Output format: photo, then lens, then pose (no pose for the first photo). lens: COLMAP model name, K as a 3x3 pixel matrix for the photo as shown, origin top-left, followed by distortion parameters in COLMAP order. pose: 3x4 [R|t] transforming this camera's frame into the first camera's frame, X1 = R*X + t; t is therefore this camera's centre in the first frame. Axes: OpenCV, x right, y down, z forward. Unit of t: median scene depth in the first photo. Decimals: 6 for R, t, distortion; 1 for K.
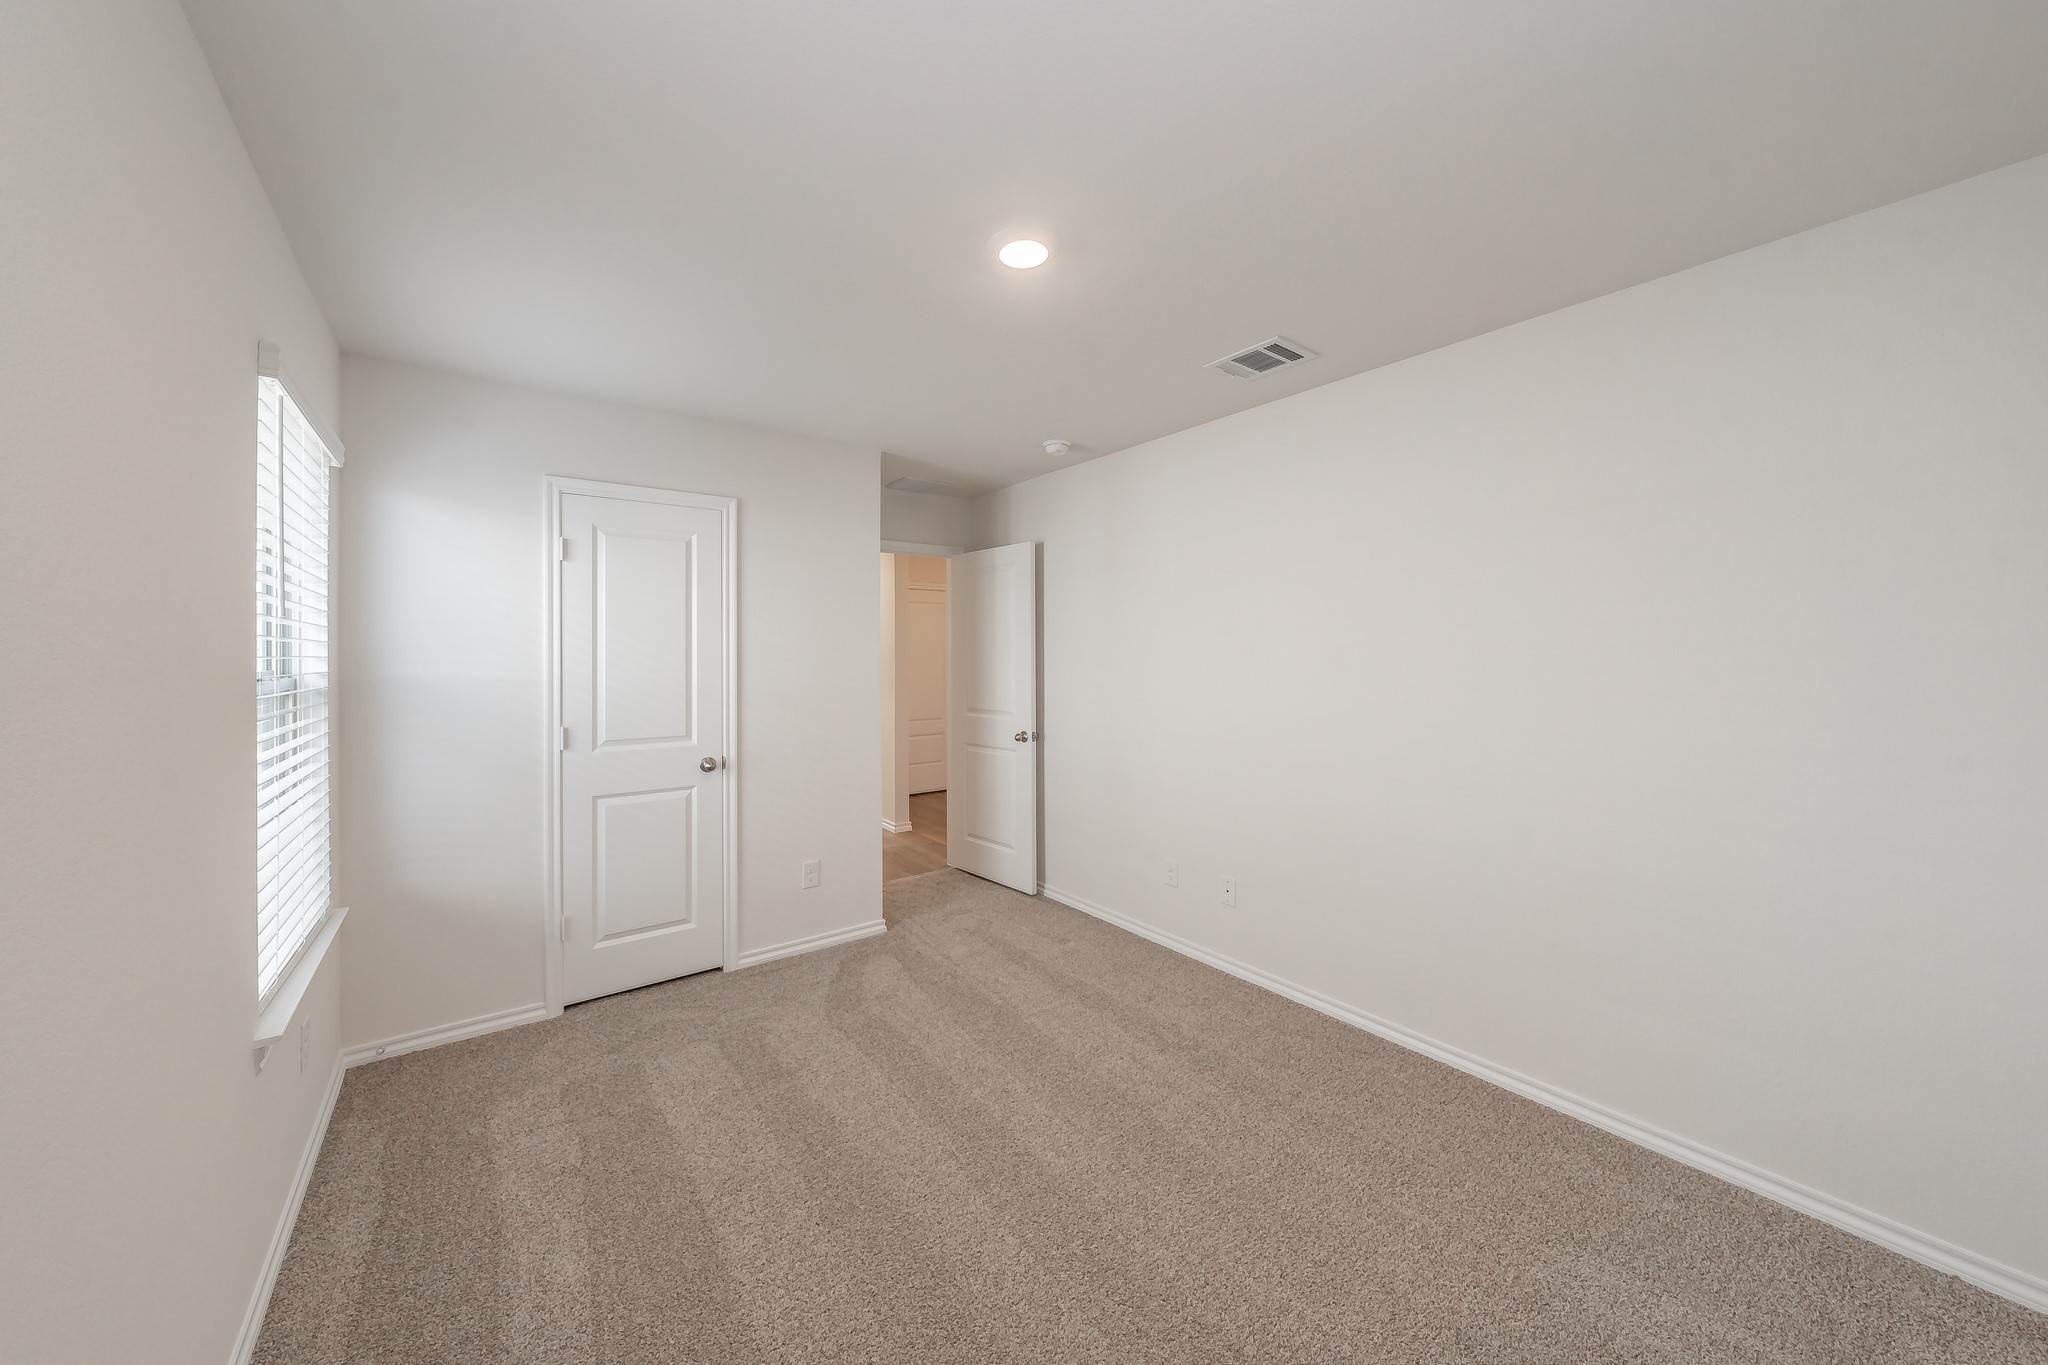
lens RADIAL K [[719.8, 0, 1023.1], [0, 719.8, 652.7], [0, 0, 1]] dist [-0.006027, 0.000729]
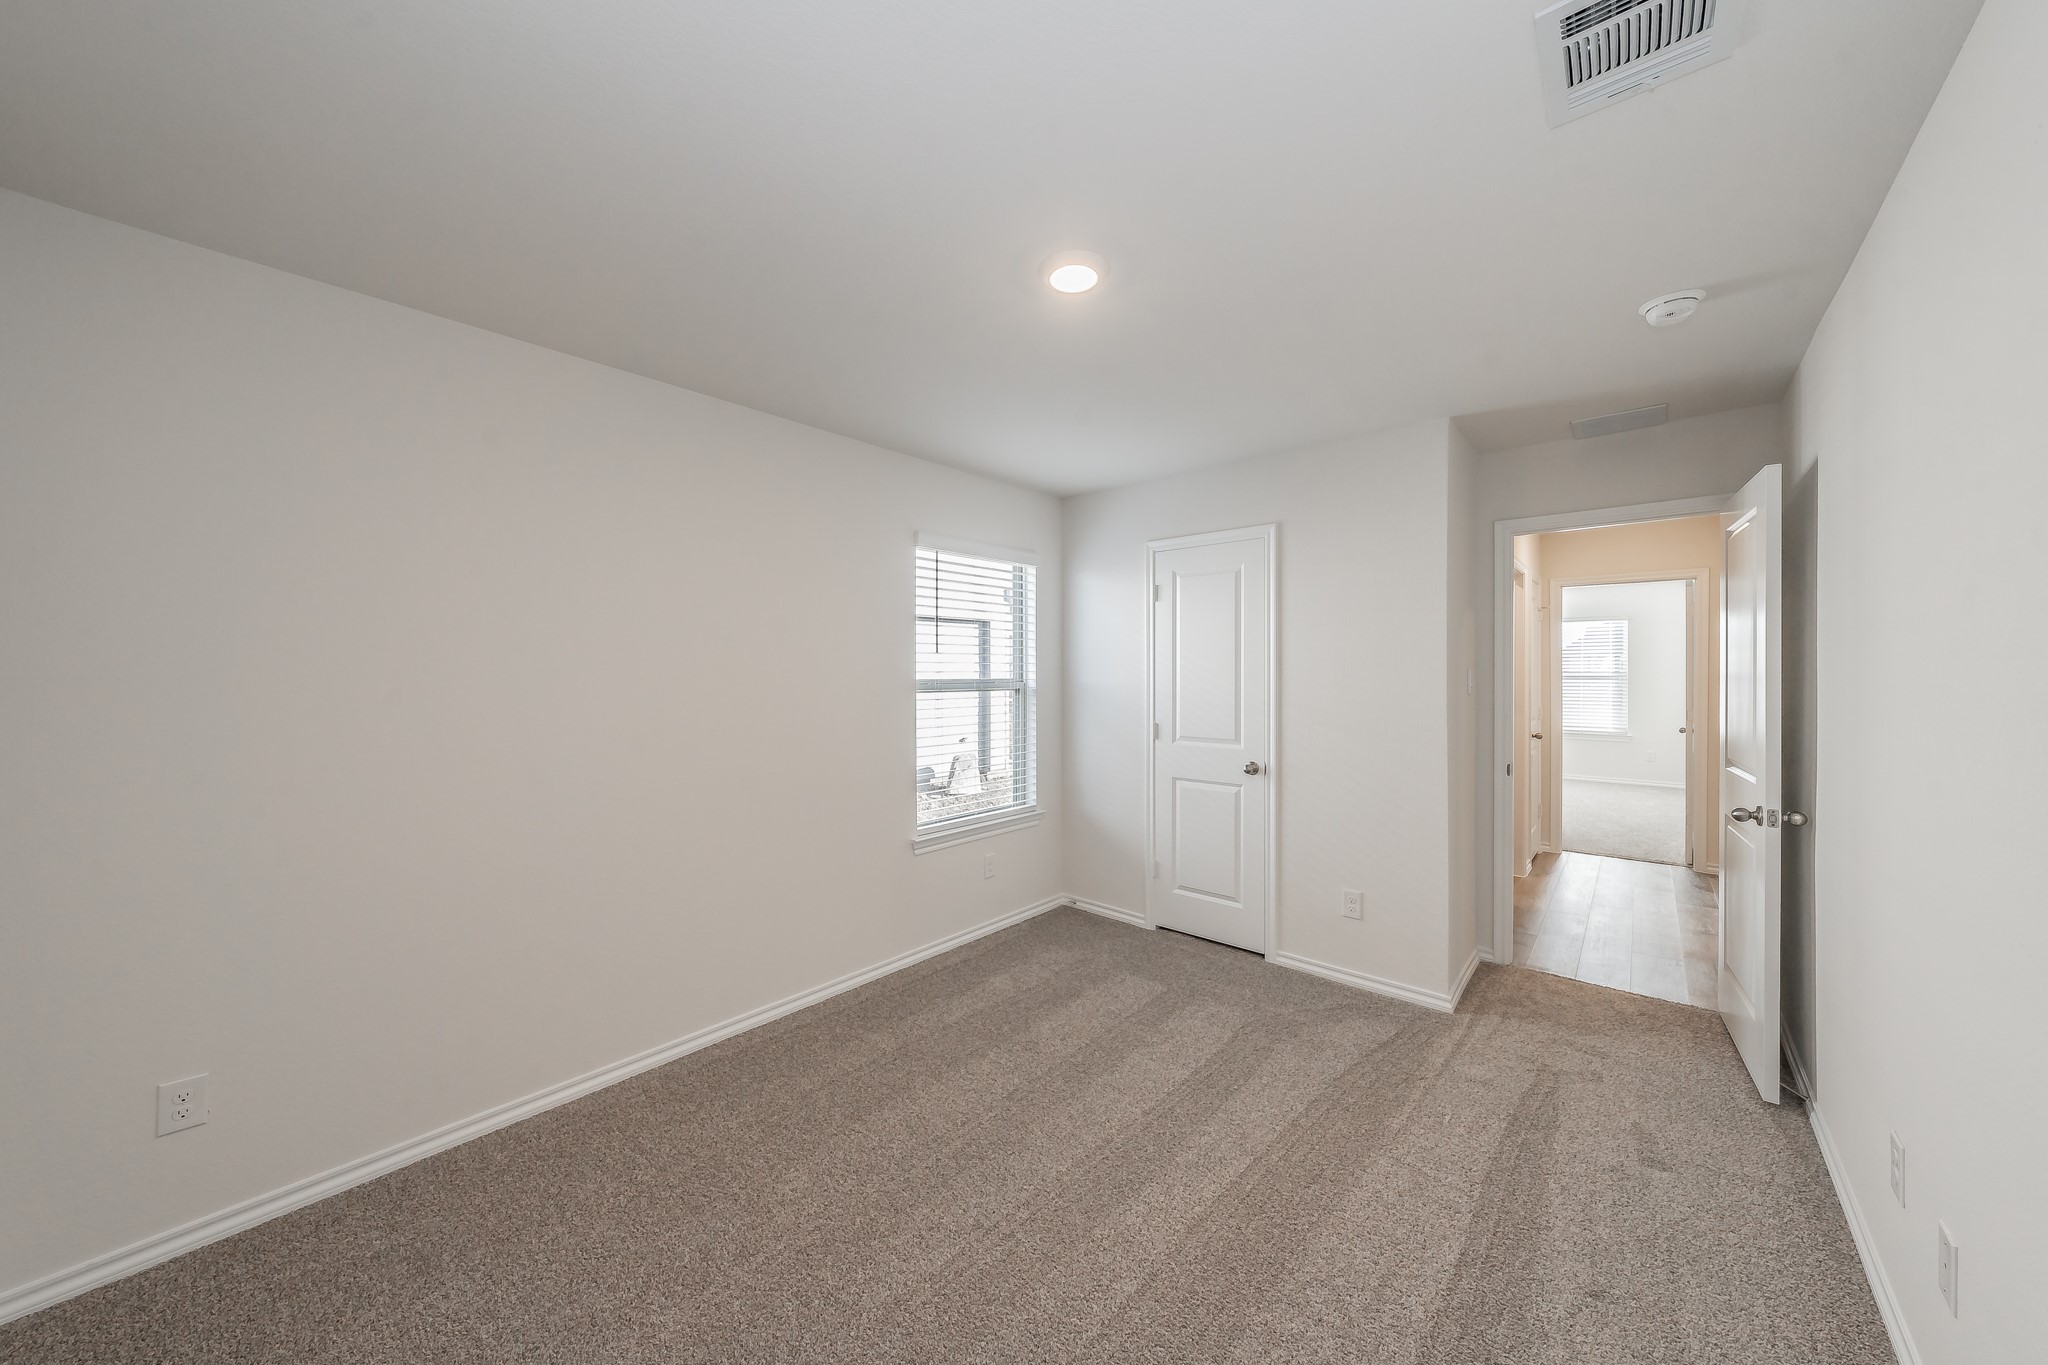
lens RADIAL K [[719.8, 0, 1031.2], [0, 719.8, 677.8], [0, 0, 1]] dist [-0.006027, 0.000729]
pose [[0.191387, 0.011798, -0.981444, 0.605615], [0.001587, 0.999923, 0.012330, 0.000464], [0.981513, -0.003917, 0.191354, 0.458508]]
